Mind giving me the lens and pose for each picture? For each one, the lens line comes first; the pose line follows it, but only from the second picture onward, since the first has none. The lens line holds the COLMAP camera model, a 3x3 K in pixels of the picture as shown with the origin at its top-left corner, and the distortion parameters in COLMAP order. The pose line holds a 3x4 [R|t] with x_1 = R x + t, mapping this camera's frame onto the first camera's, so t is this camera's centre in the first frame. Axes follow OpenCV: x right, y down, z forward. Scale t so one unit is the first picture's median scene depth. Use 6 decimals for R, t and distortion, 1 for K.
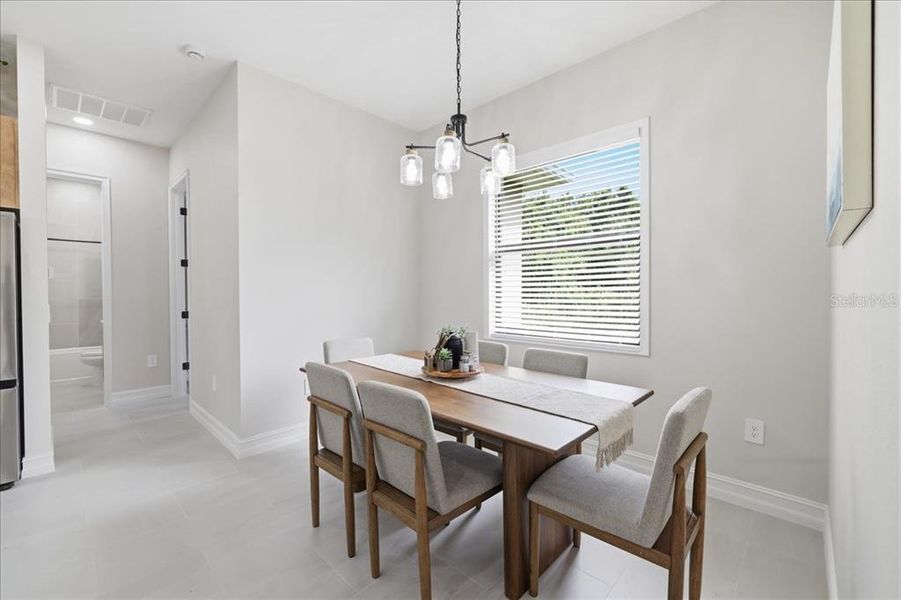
lens RADIAL K [[372.5, 0, 444.5], [0, 372.5, 294.2], [0, 0, 1]] dist [0.000761, 0.000277]
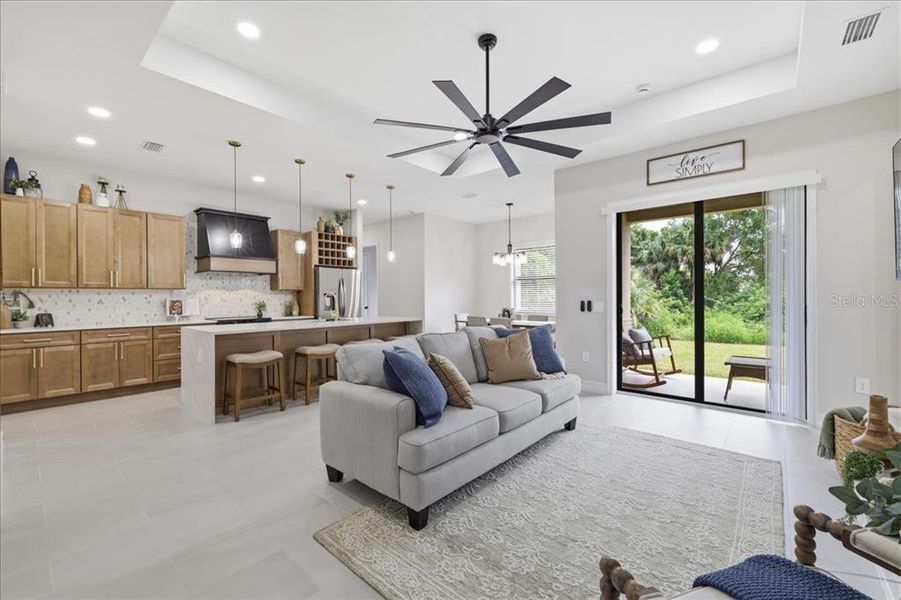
lens RADIAL K [[376.9, 0, 453.4], [0, 376.9, 297.6], [0, 0, 1]] dist [-0.003865, 0.000890]
pose [[0.998719, 0.002126, 0.050558, -0.356080], [-0.002100, 0.999998, -0.000551, 0.003400], [-0.050559, 0.000444, 0.998721, -1.304789]]
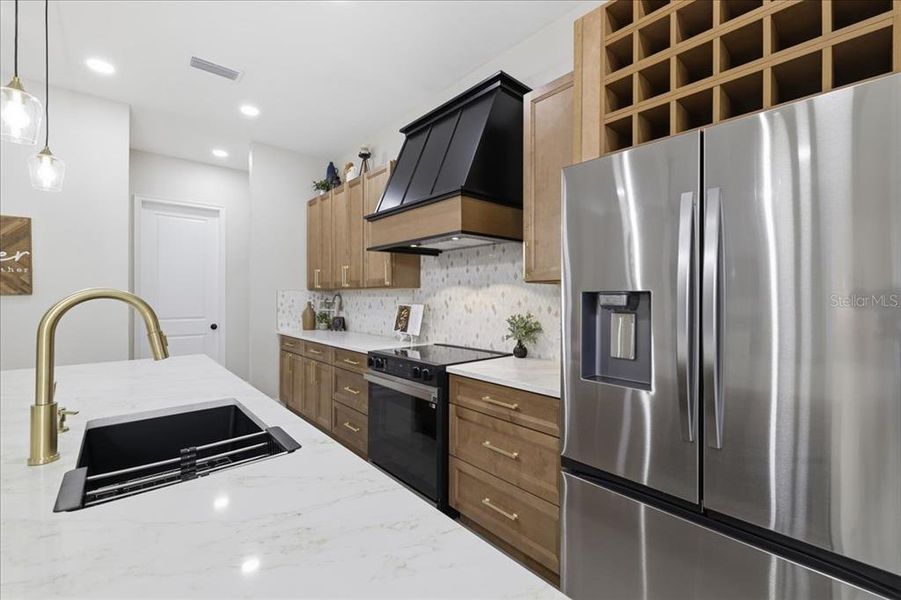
lens RADIAL K [[376.9, 0, 450.3], [0, 376.9, 296.5], [0, 0, 1]] dist [-0.003865, 0.000890]
pose [[-0.086540, 0.005948, -0.996231, -0.511090], [-0.005245, 0.999966, 0.006426, -0.013574], [0.996235, 0.005782, -0.086506, 0.381034]]
